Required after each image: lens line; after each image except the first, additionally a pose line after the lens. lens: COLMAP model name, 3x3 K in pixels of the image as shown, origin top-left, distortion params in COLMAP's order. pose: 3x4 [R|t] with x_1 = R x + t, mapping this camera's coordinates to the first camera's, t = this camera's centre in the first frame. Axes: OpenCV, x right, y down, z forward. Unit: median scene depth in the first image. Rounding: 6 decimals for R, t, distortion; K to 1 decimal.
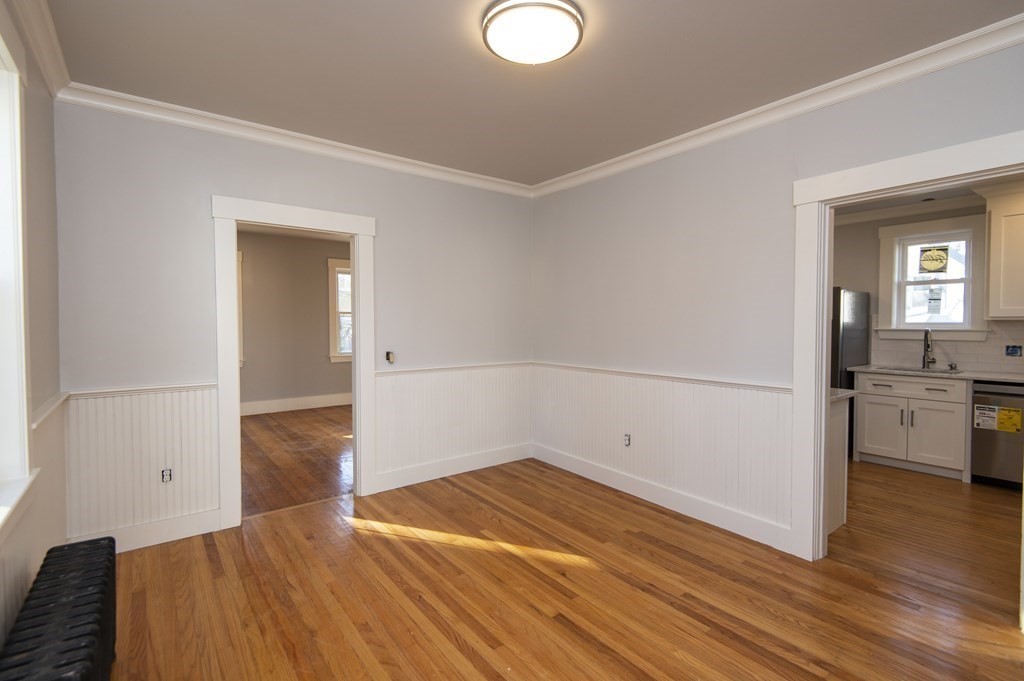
lens RADIAL K [[469.5, 0, 512.0], [0, 469.5, 340.5], [0, 0, 1]] dist [-0.003161, -0.000727]
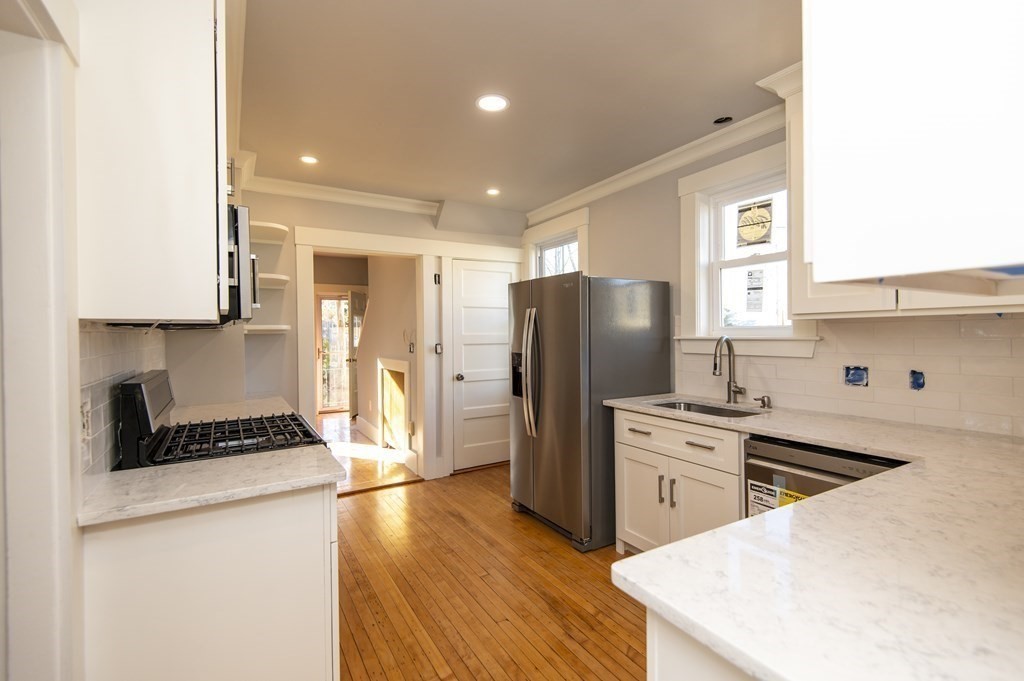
lens RADIAL K [[449.9, 0, 512.0], [0, 449.9, 340.5], [0, 0, 1]] dist [0.003217, 0.000164]
pose [[0.994138, -0.007525, -0.107853, 0.658476], [0.004916, 0.999689, -0.024433, -0.007471], [0.108004, 0.023760, 0.993867, 0.389938]]
